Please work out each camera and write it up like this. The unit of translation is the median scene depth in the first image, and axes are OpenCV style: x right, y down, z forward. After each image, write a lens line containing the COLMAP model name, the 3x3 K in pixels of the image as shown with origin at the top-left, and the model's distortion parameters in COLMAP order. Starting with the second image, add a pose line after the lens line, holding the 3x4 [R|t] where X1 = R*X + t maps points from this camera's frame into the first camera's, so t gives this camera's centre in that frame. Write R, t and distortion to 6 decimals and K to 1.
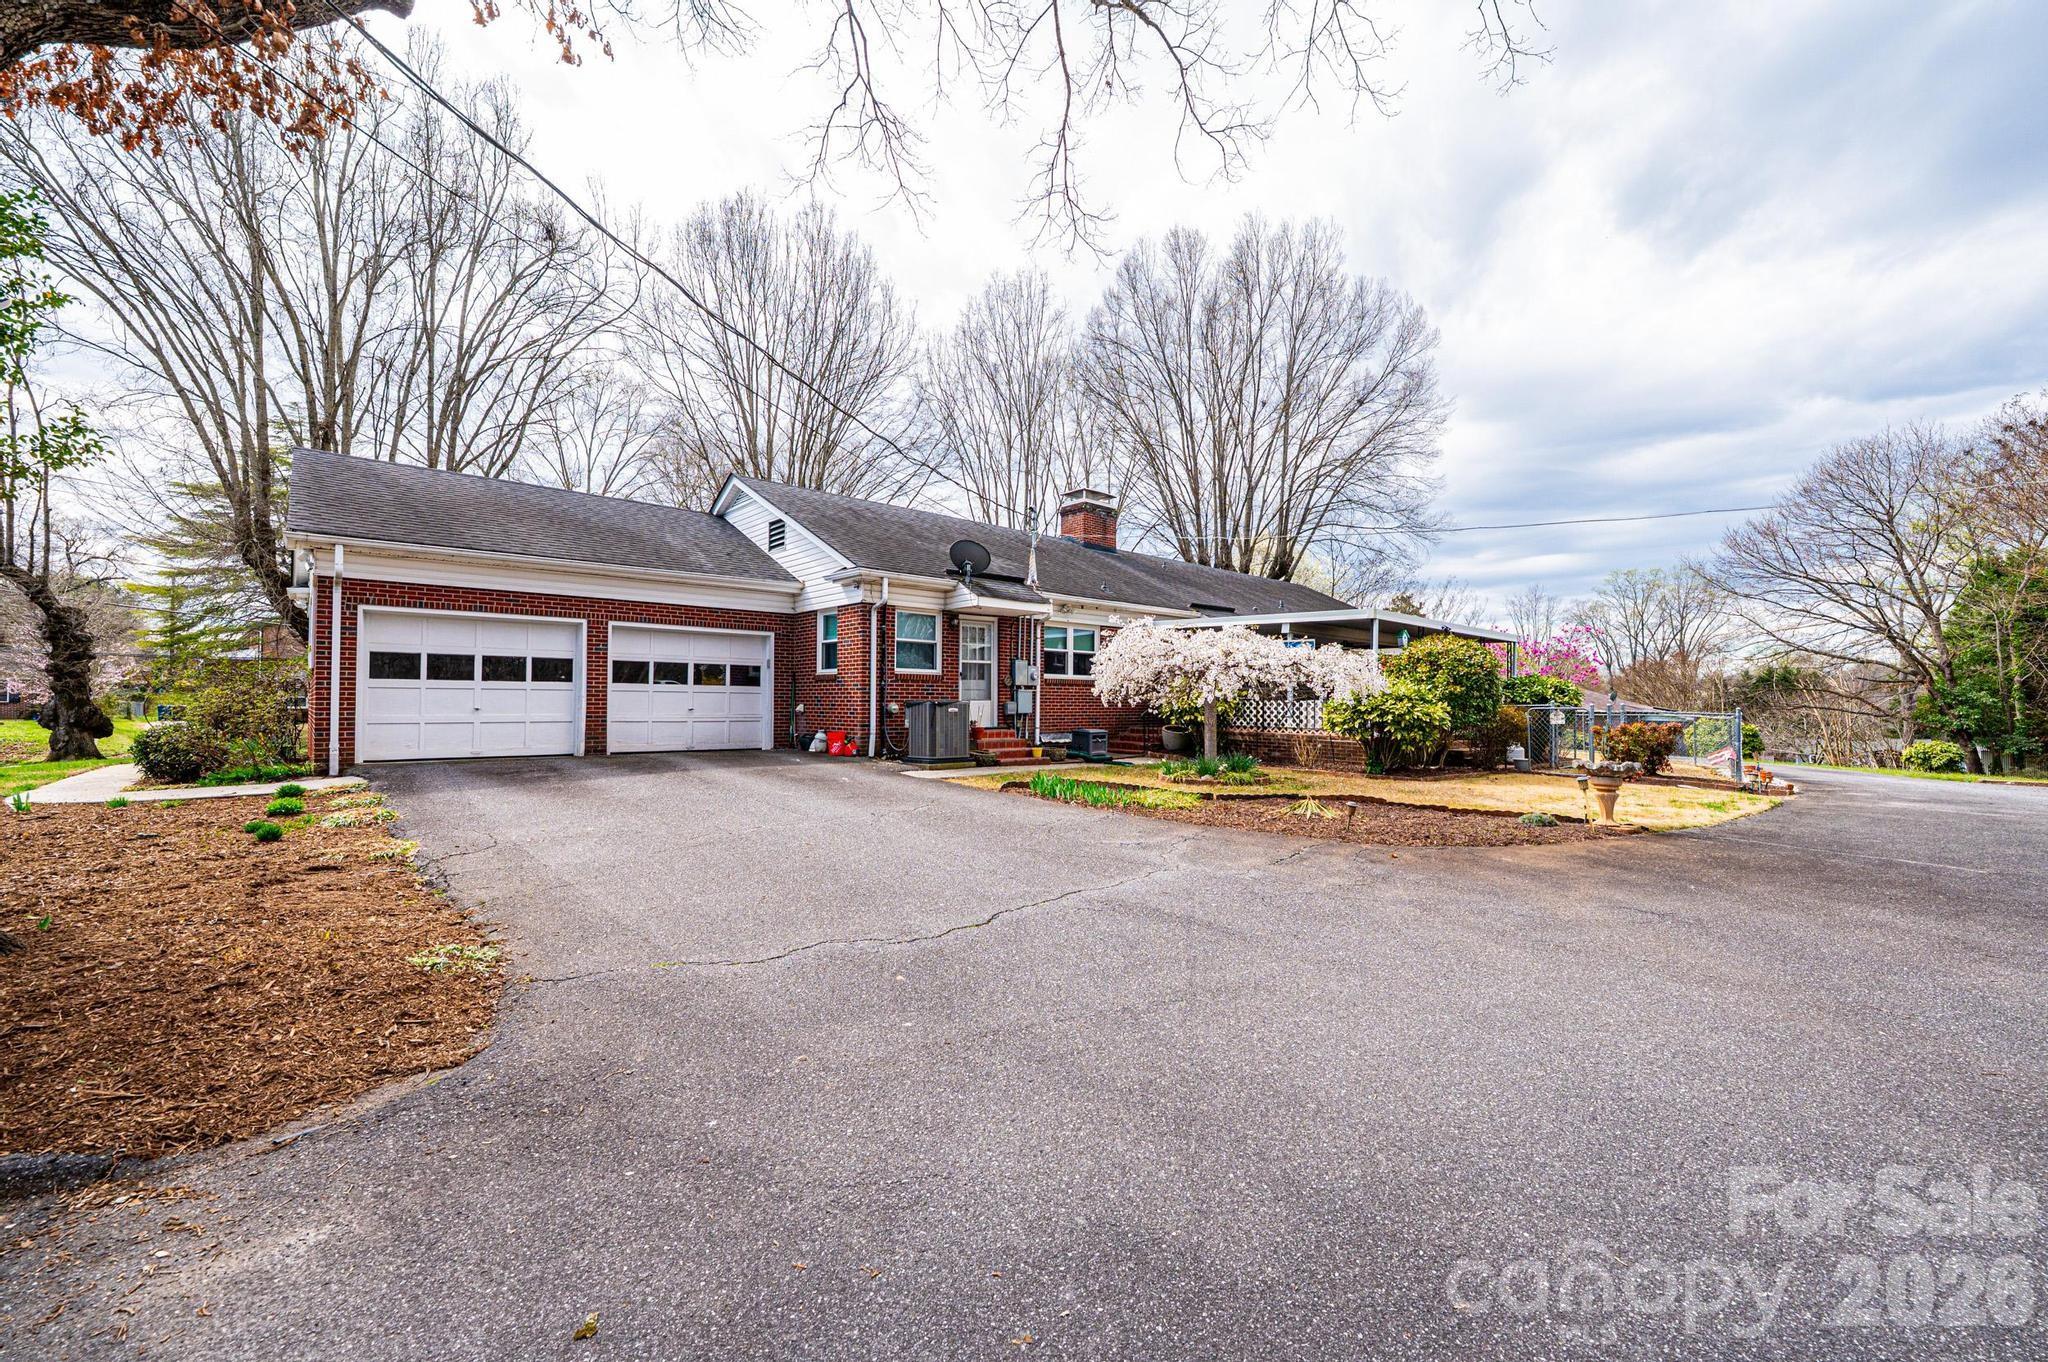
lens RADIAL K [[809.8, 0, 1030.1], [0, 809.8, 683.8], [0, 0, 1]] dist [-0.004206, 0.000975]
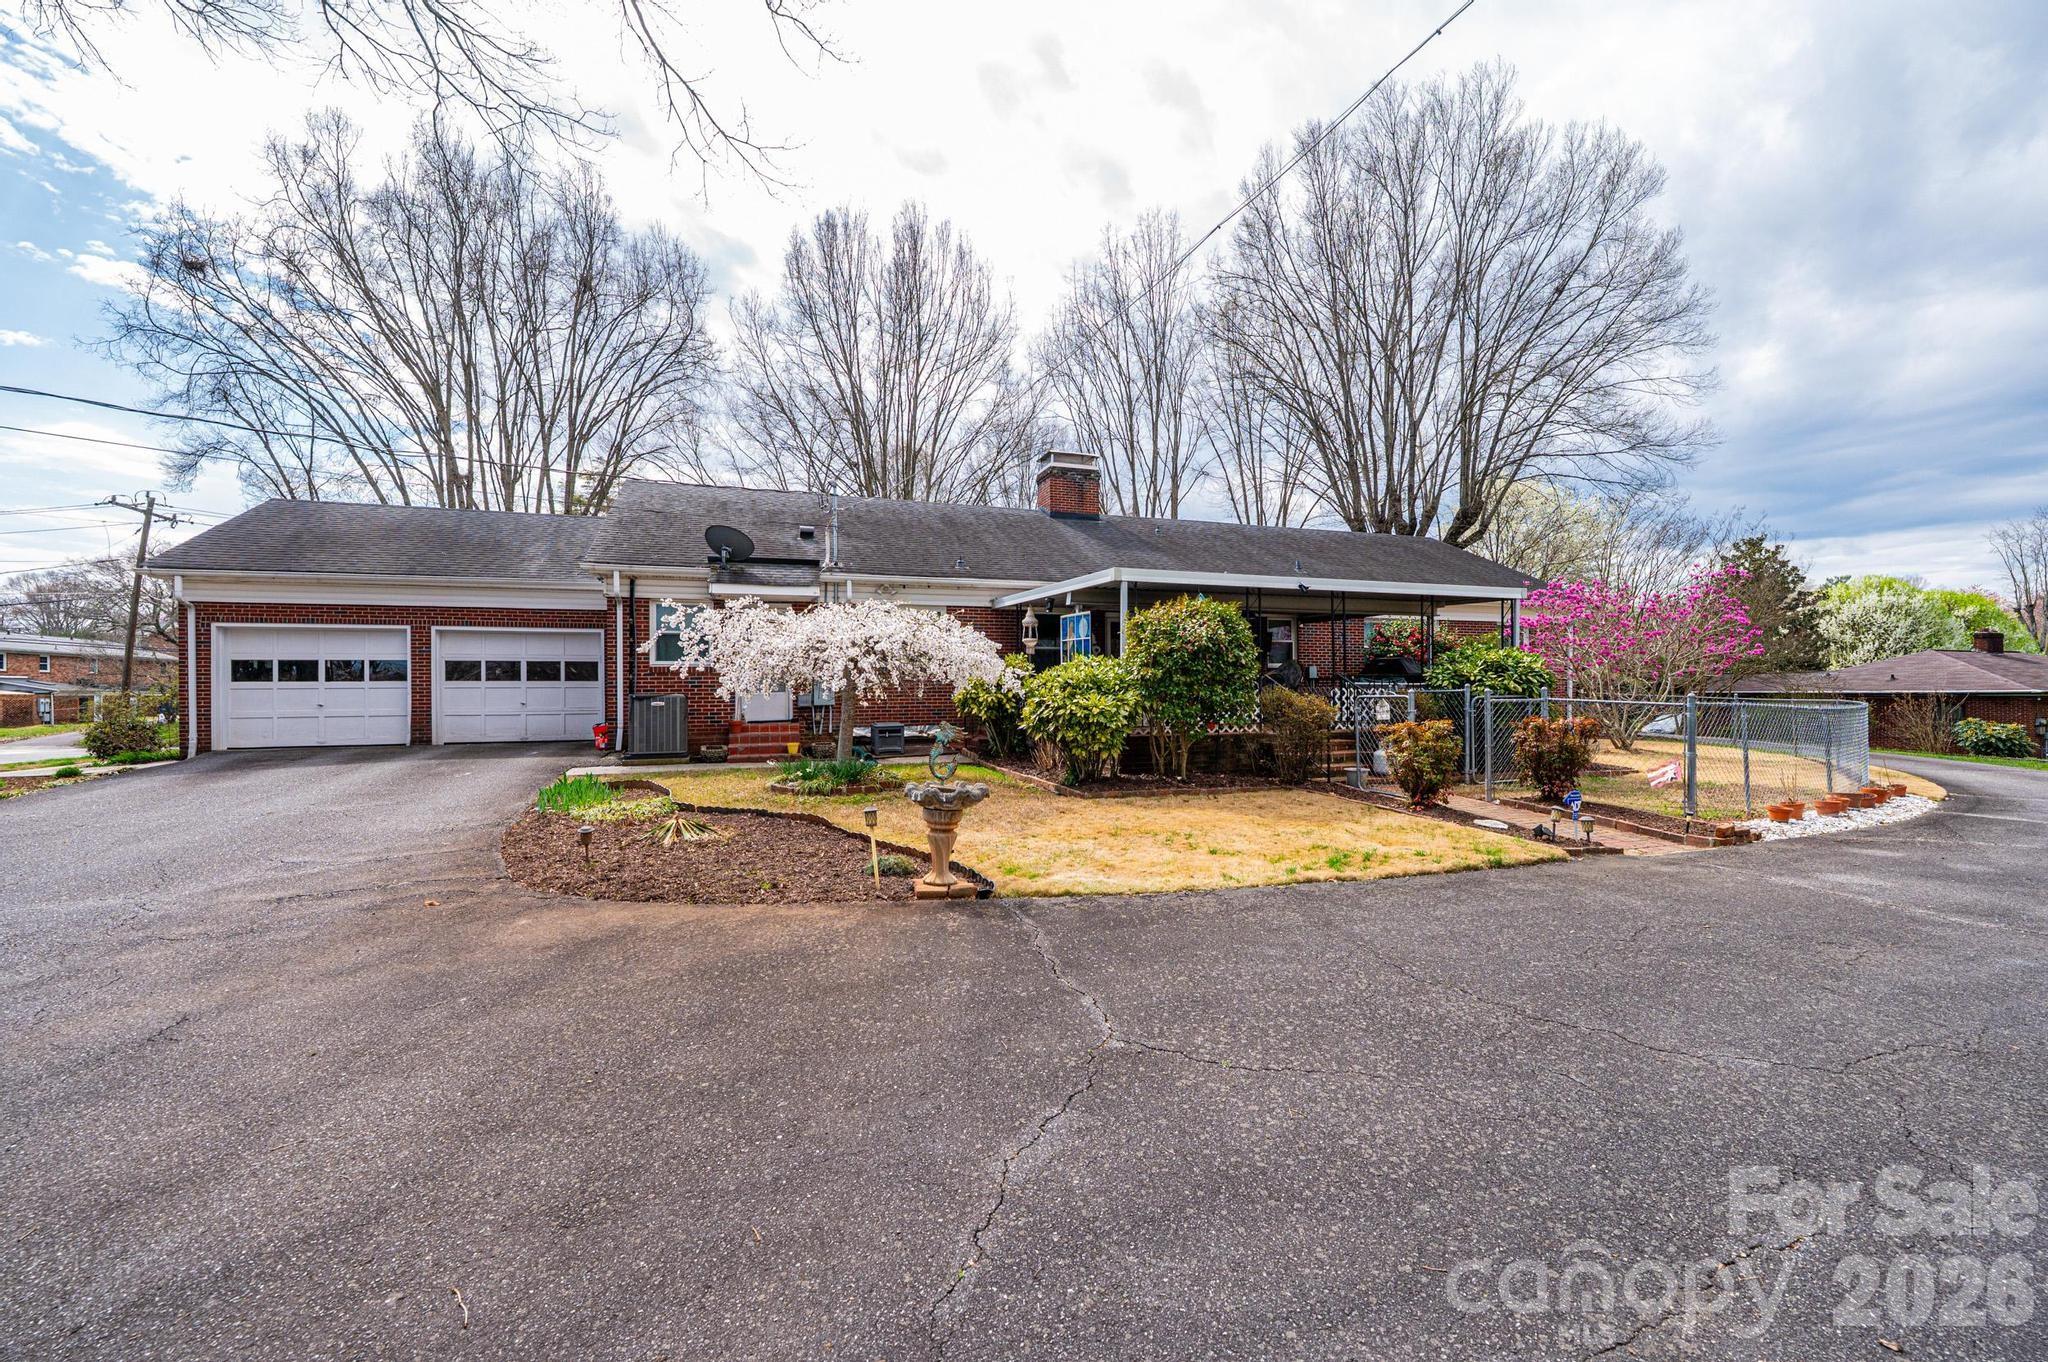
lens RADIAL K [[809.8, 0, 1026.1], [0, 809.8, 687.5], [0, 0, 1]] dist [-0.004206, 0.000975]
pose [[0.923797, -0.013728, -0.382636, 0.680974], [0.021869, 0.999617, 0.016935, 0.006847], [0.382257, -0.024013, 0.923744, 0.282146]]
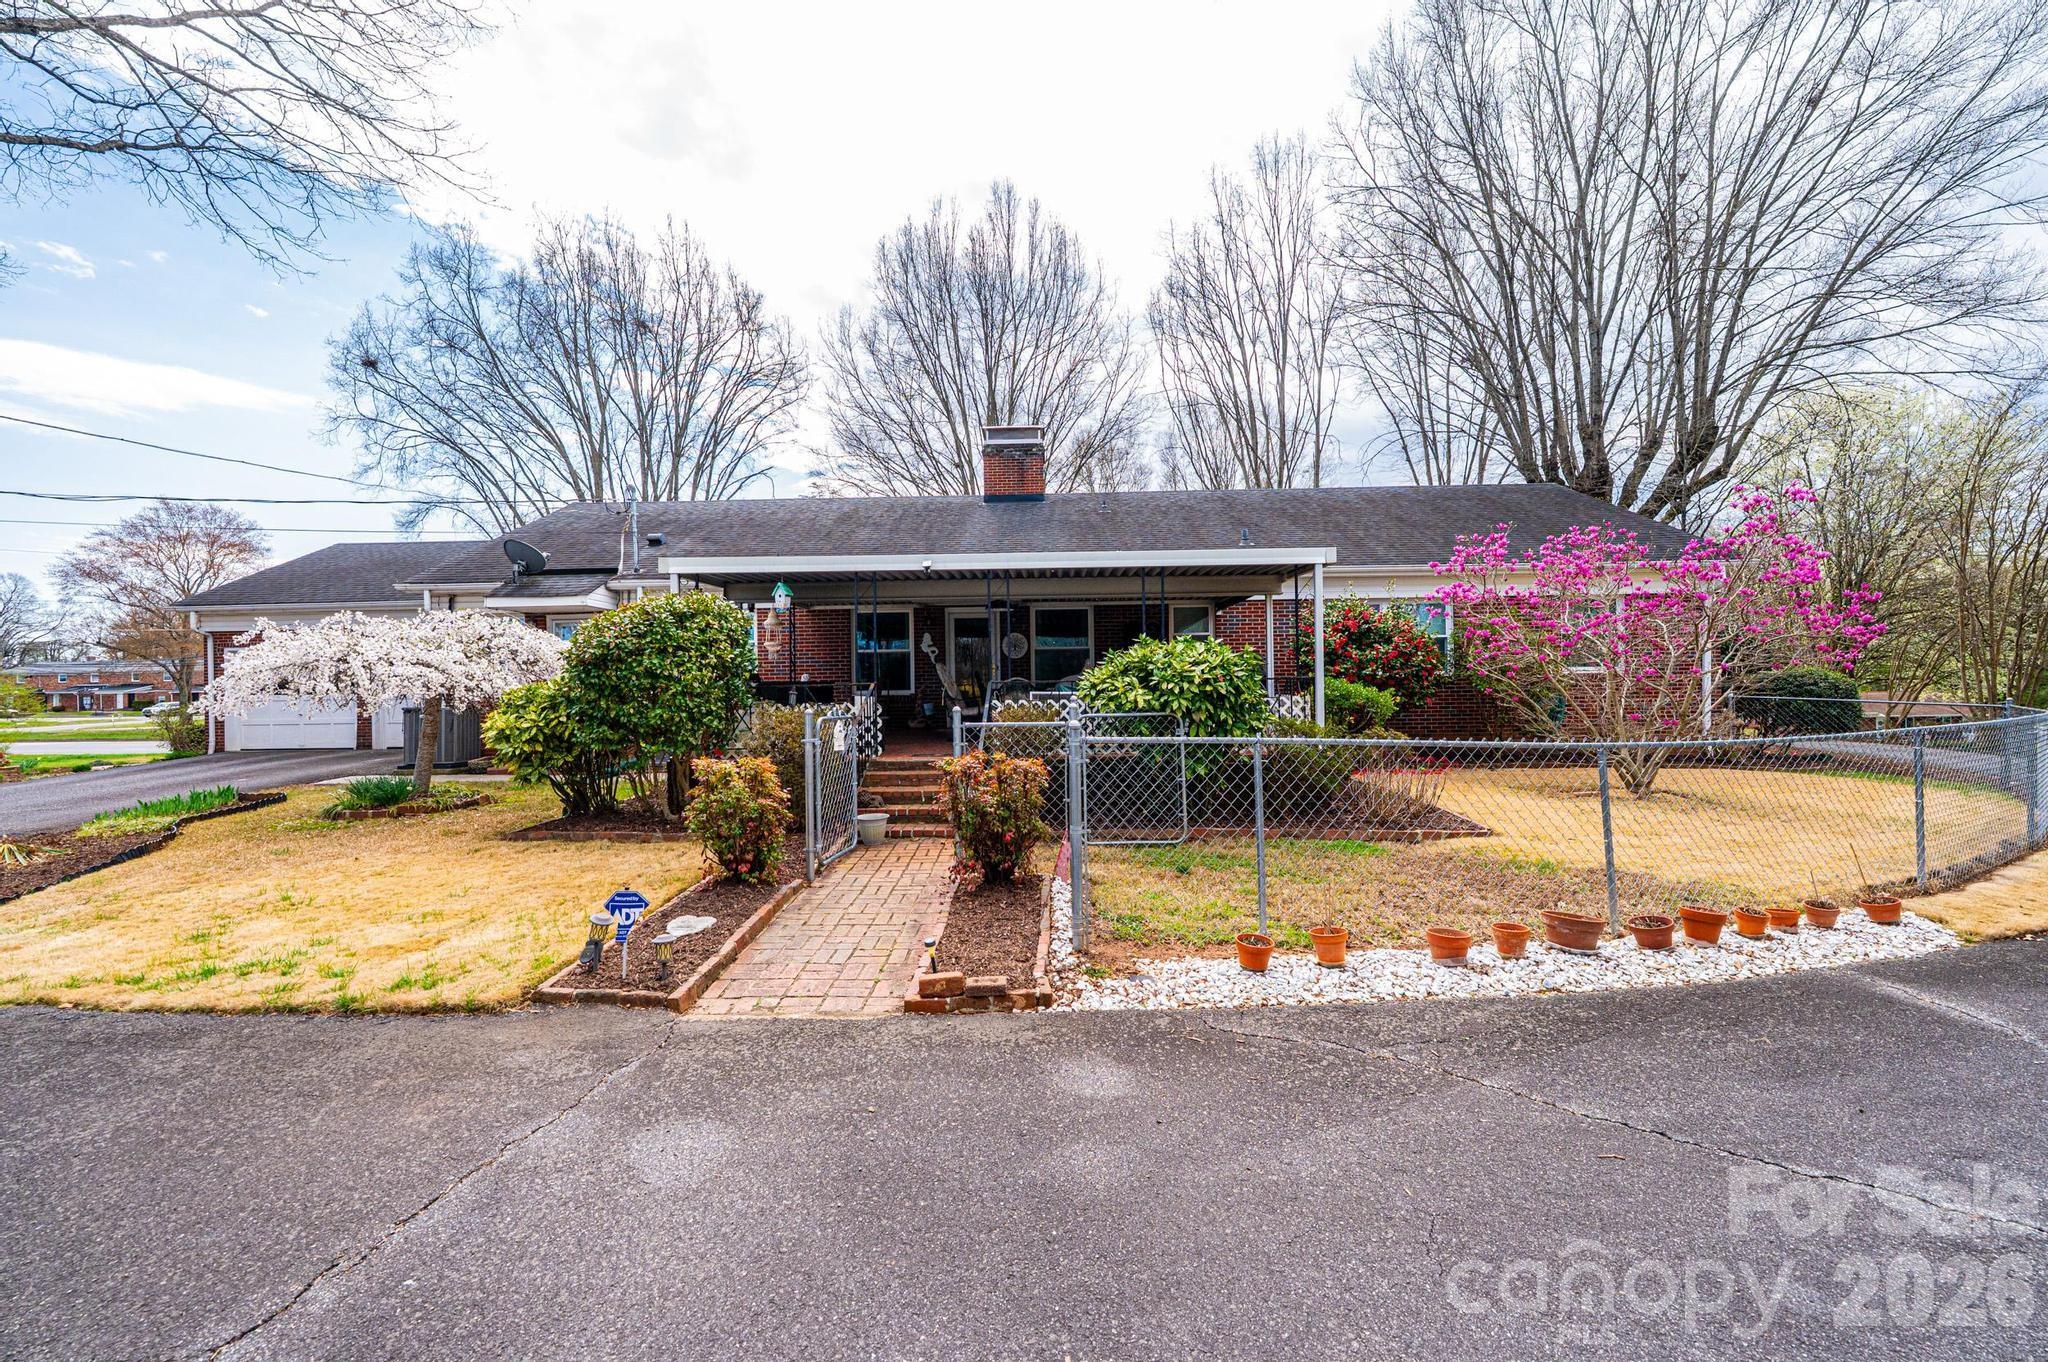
lens RADIAL K [[809.8, 0, 1022.3], [0, 809.8, 687.2], [0, 0, 1]] dist [-0.004206, 0.000975]
pose [[0.730769, -0.019105, -0.682357, 1.136974], [0.036365, 0.999278, 0.010967, 0.012693], [0.681655, -0.032828, 0.730937, 0.778010]]
